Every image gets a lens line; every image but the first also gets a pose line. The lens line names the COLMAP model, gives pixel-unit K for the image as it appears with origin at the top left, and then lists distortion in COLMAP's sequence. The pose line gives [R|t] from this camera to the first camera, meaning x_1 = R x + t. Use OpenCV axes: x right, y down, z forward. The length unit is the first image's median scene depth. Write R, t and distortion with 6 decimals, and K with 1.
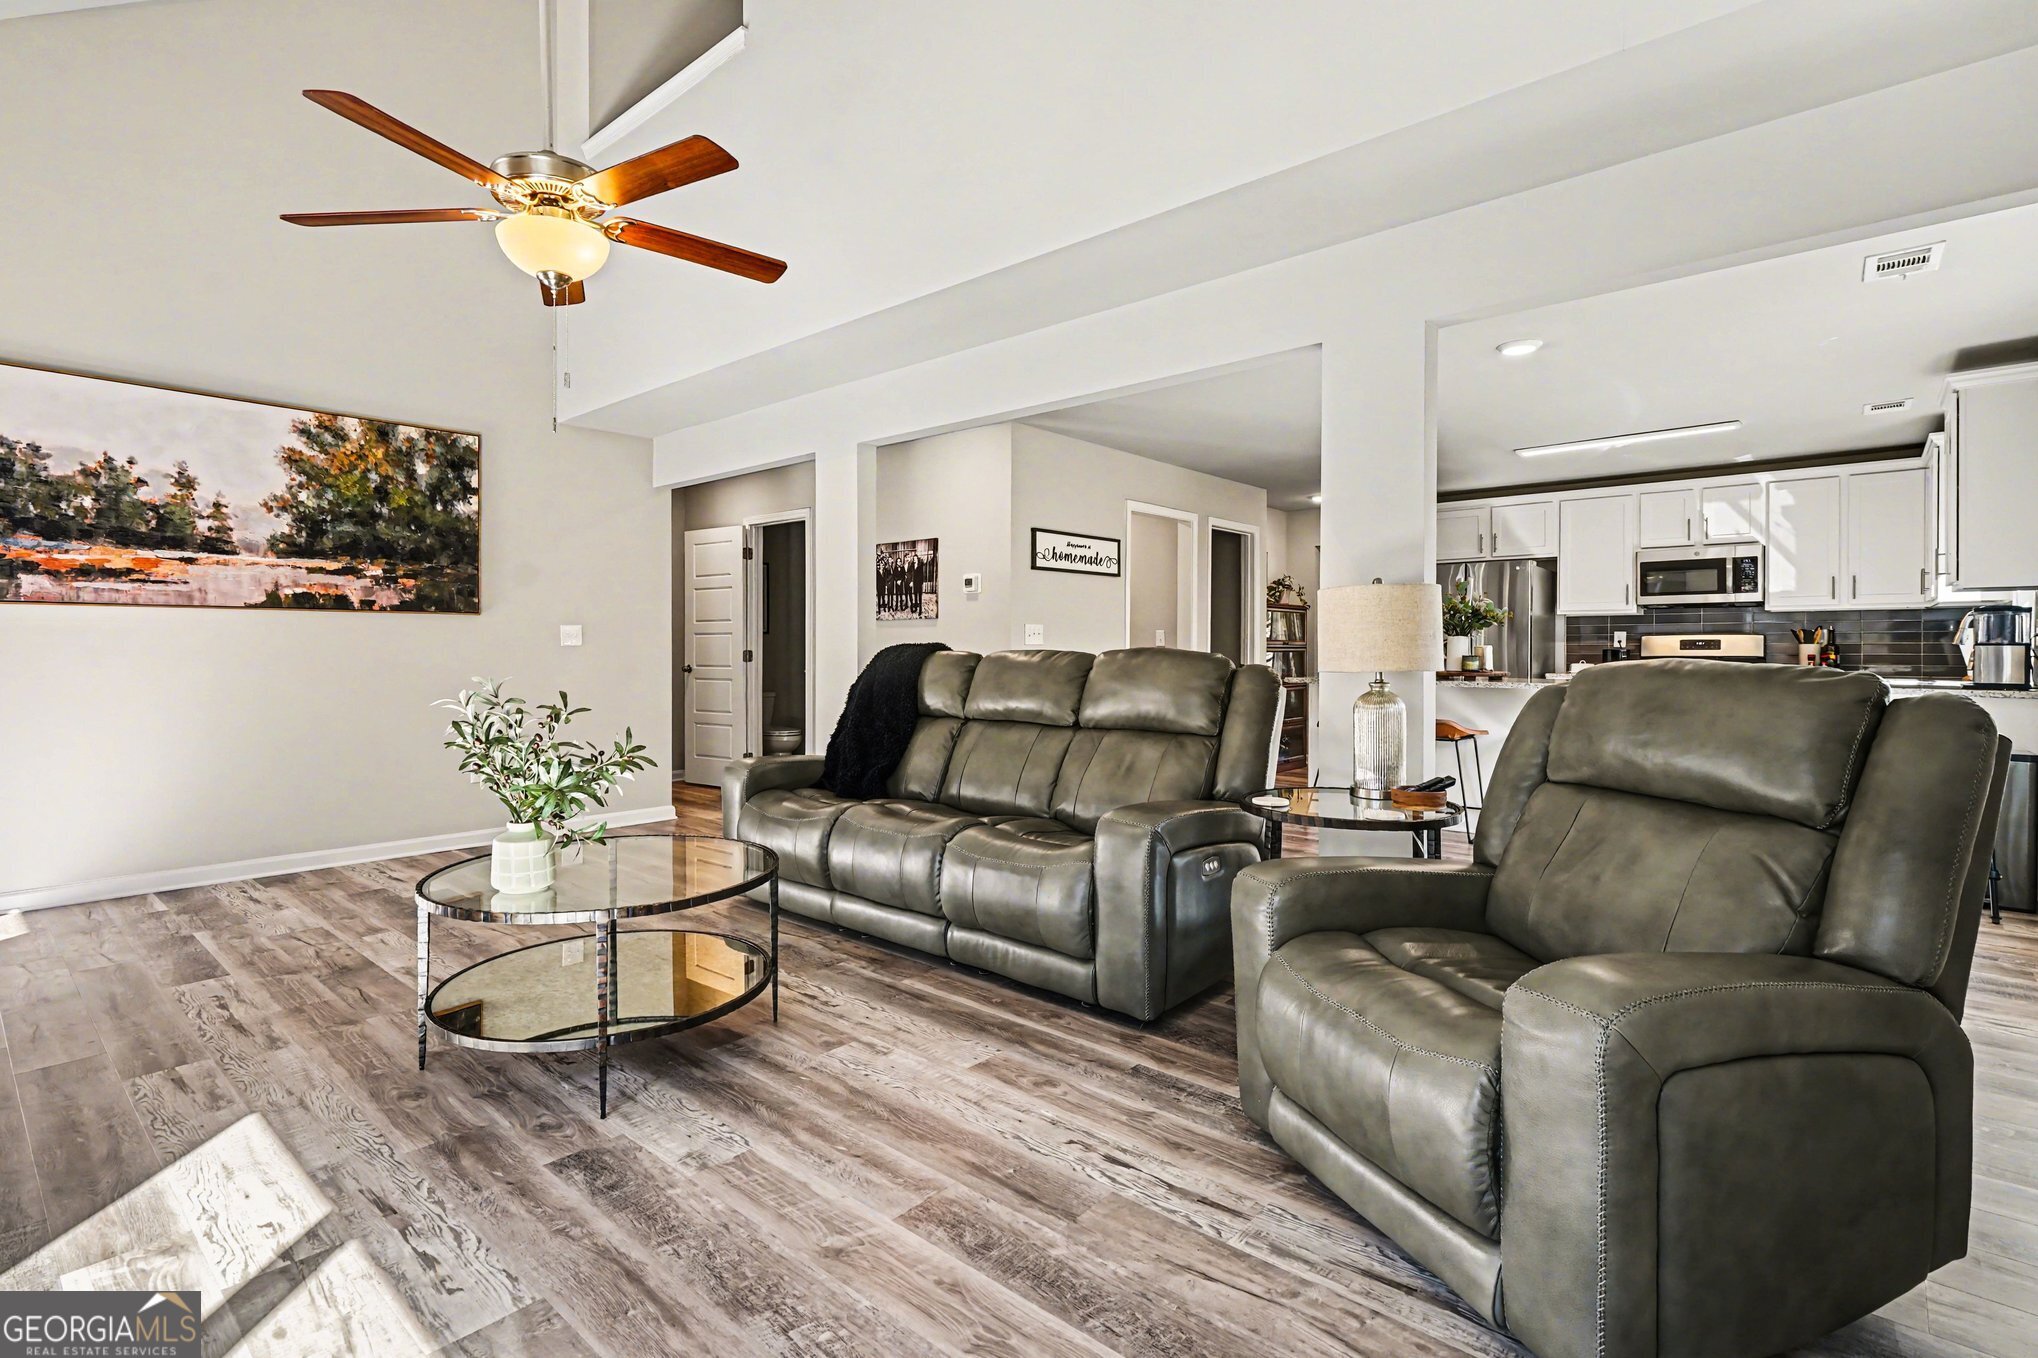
lens RADIAL K [[960.6, 0, 1008.0], [0, 960.6, 663.8], [0, 0, 1]] dist [0.000898, -0.000806]
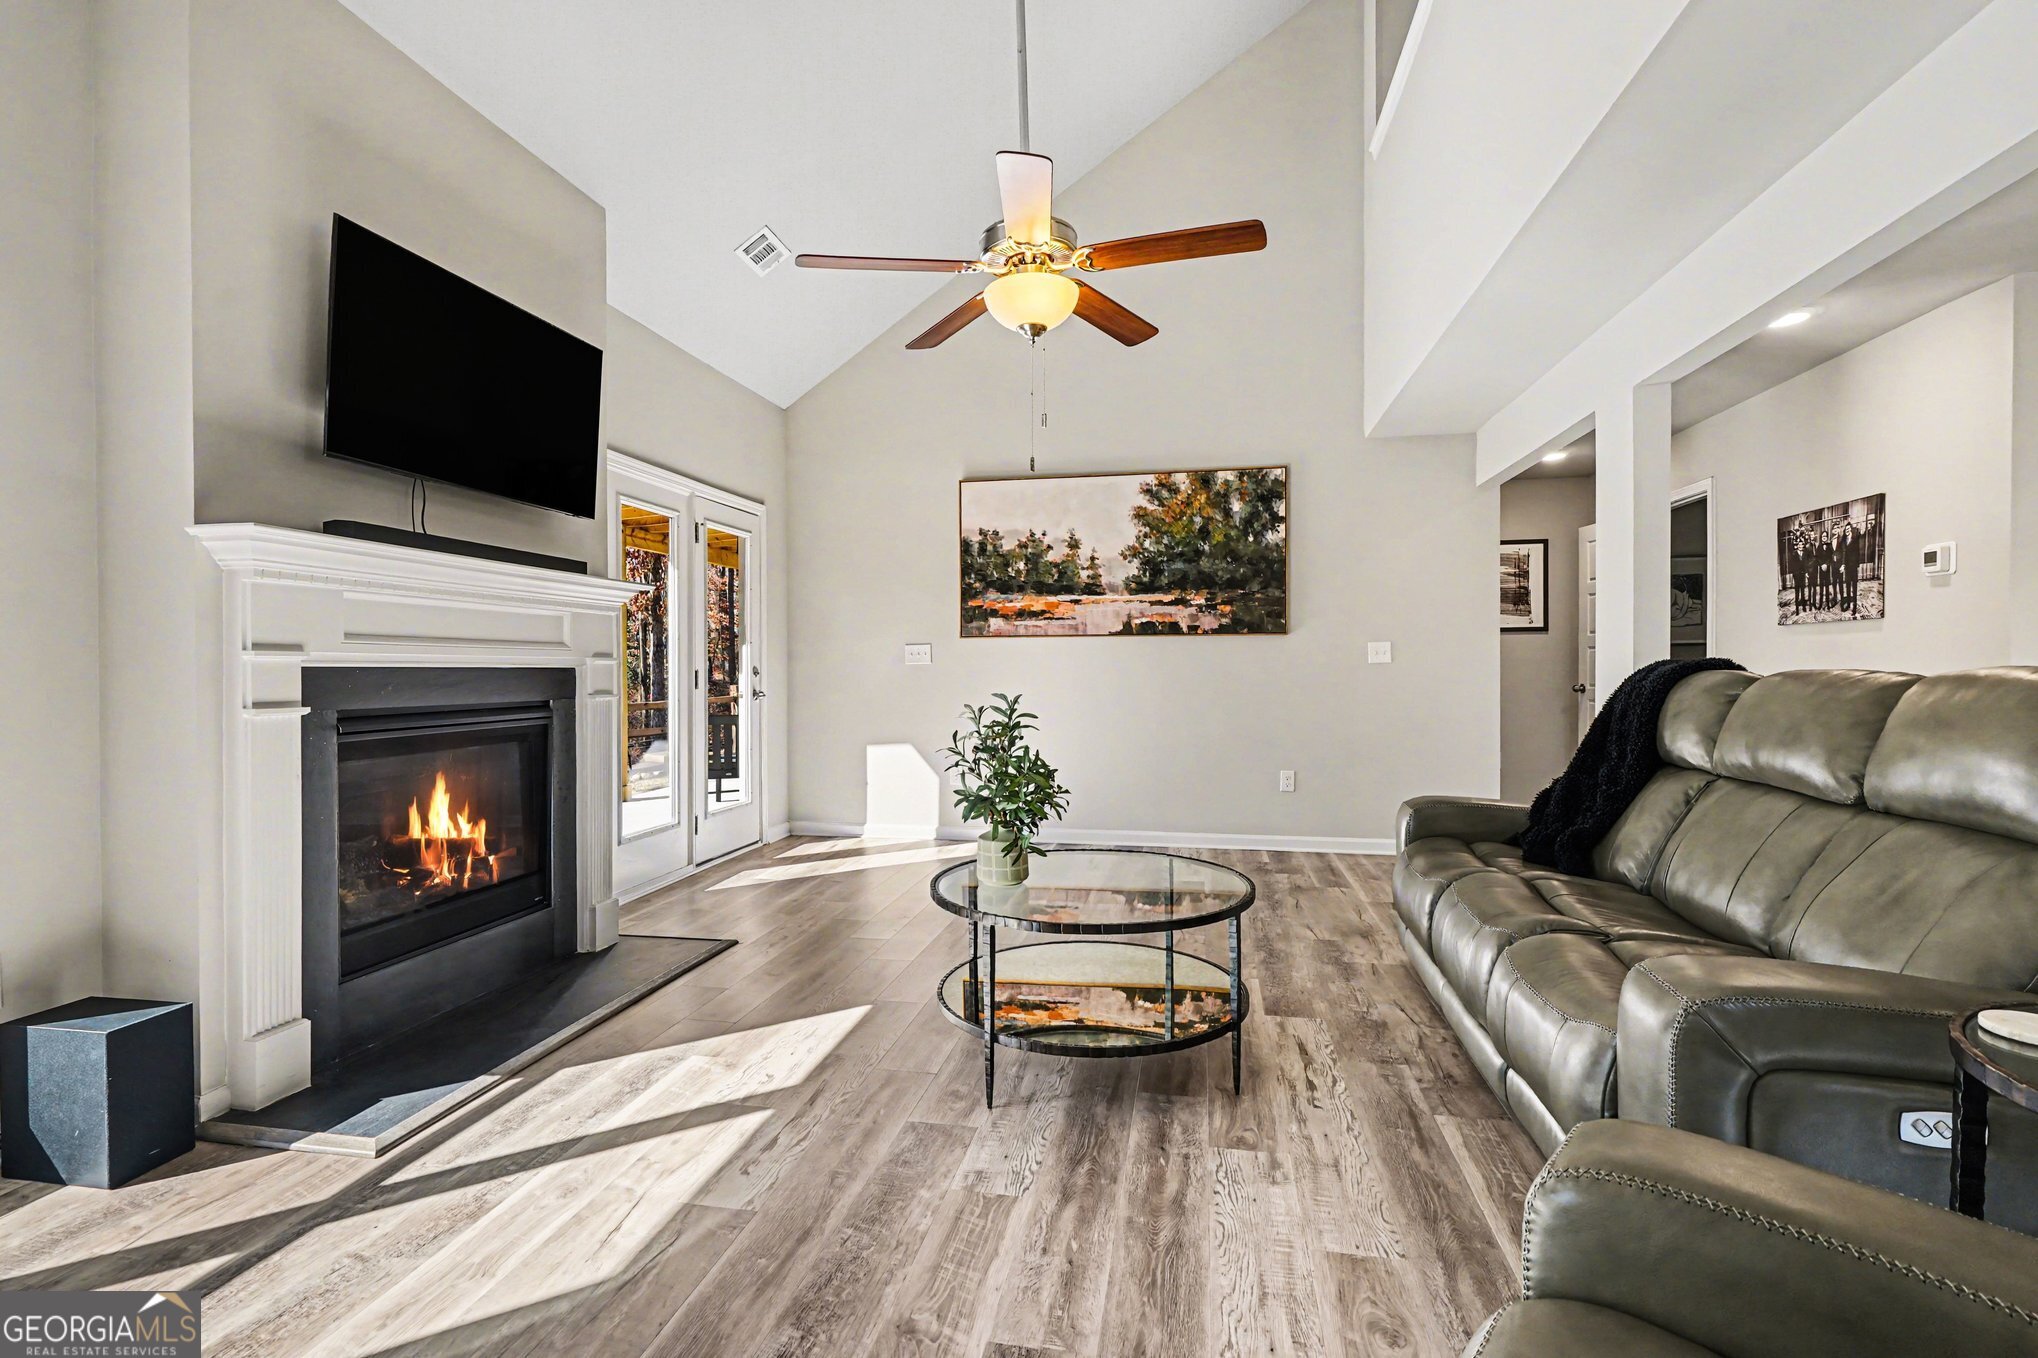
lens RADIAL K [[960.6, 0, 1021.7], [0, 960.6, 677.7], [0, 0, 1]] dist [0.000898, -0.000806]
pose [[0.506735, 0.008608, -0.862059, 0.239645], [-0.010964, 0.999934, 0.003540, -0.004625], [0.862032, 0.007657, 0.506796, 0.226978]]
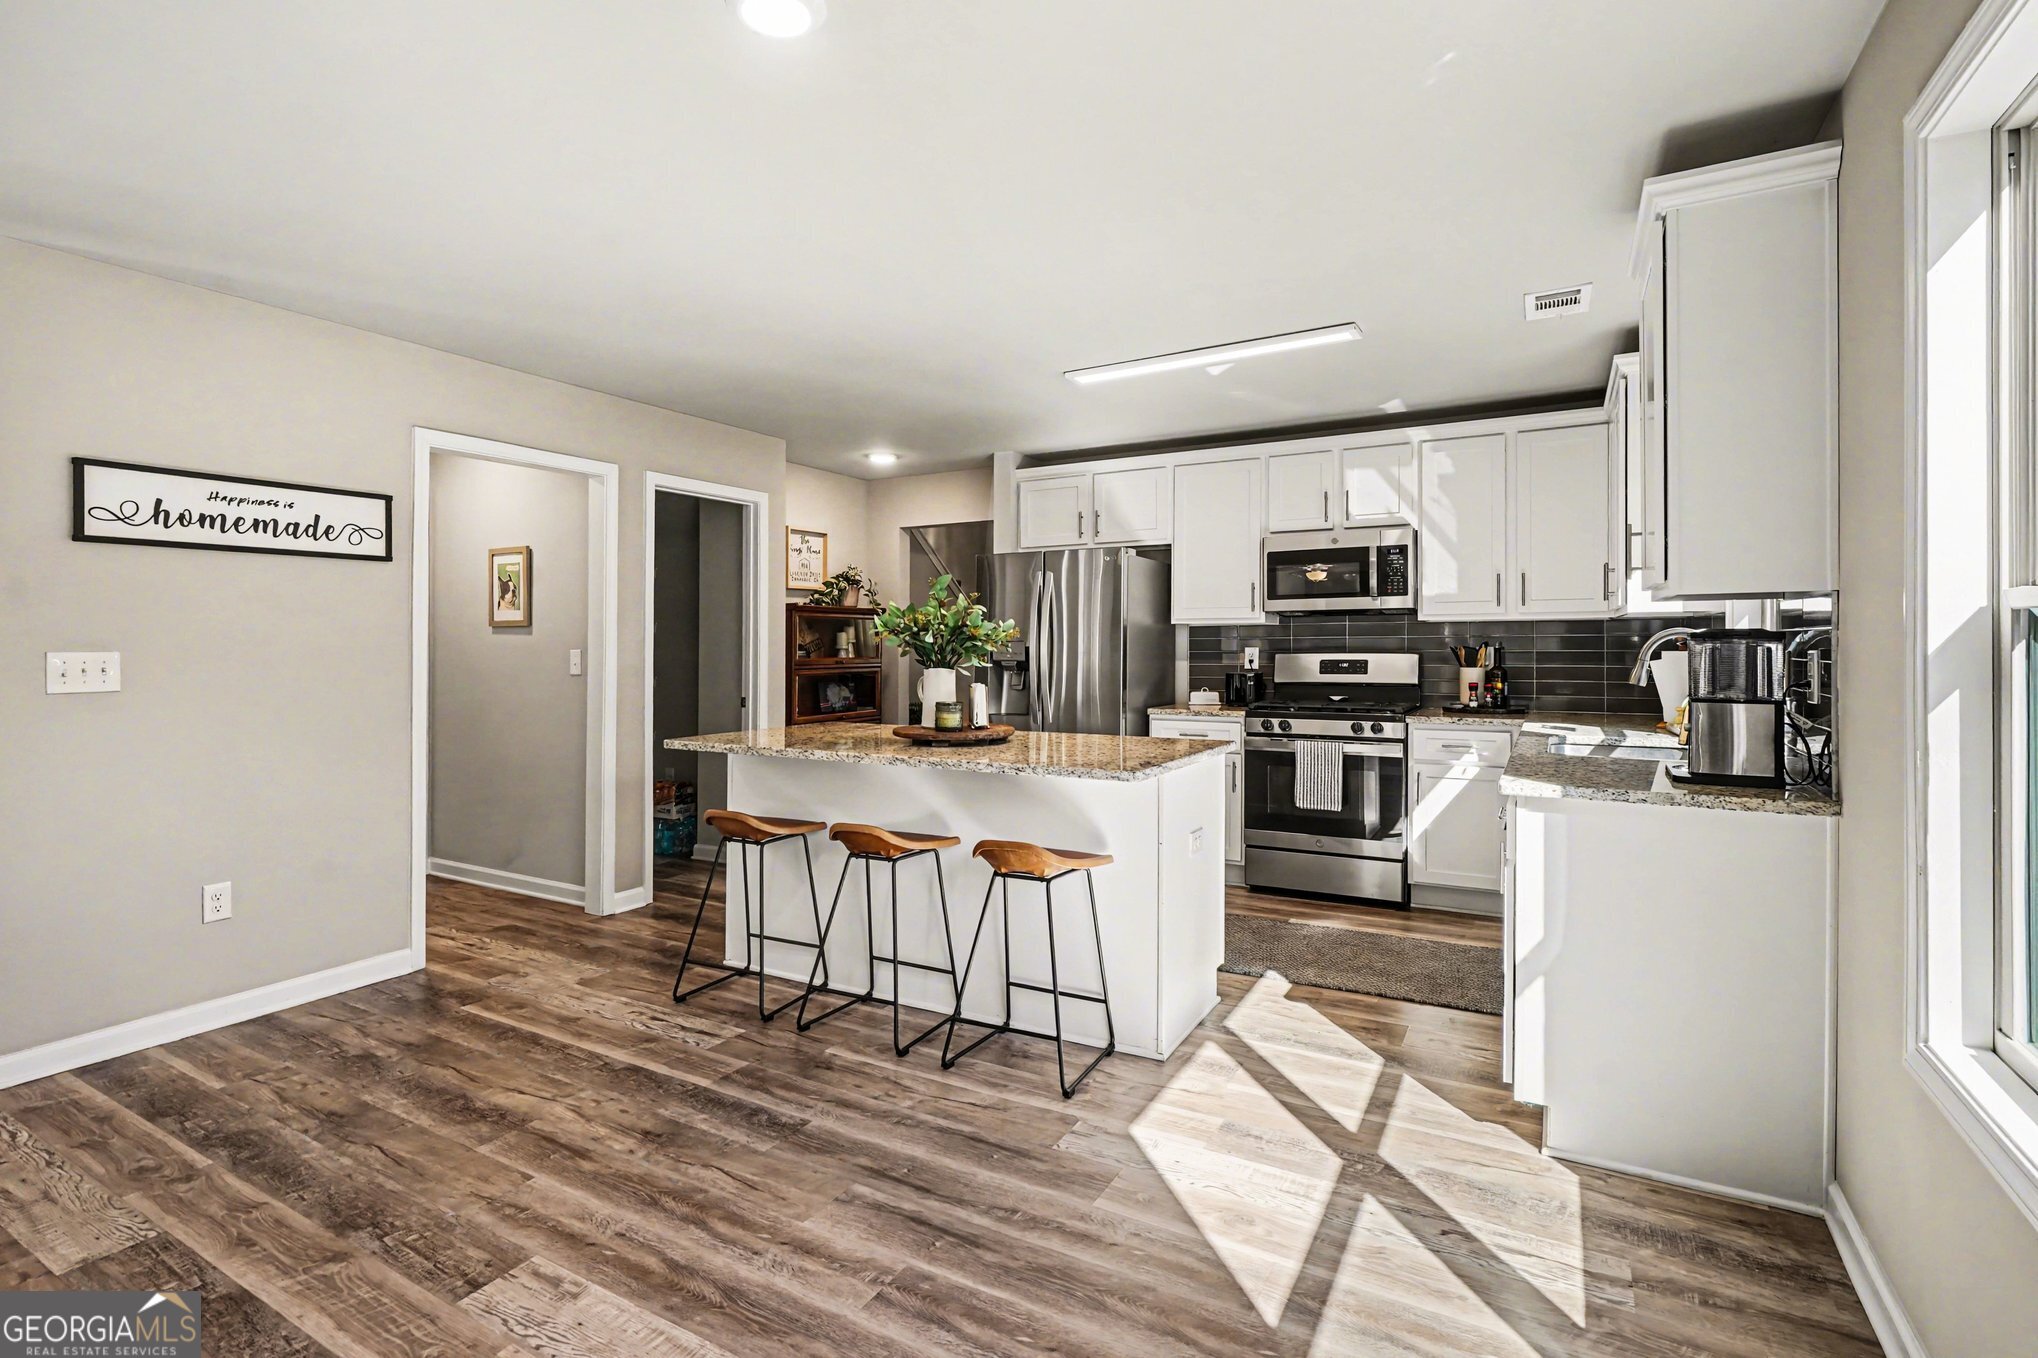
lens RADIAL K [[960.6, 0, 1000.2], [0, 960.6, 688.6], [0, 0, 1]] dist [0.000898, -0.000806]
pose [[0.980237, -0.013293, 0.197379, 0.487980], [0.007617, 0.999536, 0.029491, -0.040965], [-0.197679, -0.027405, 0.979884, 0.513144]]
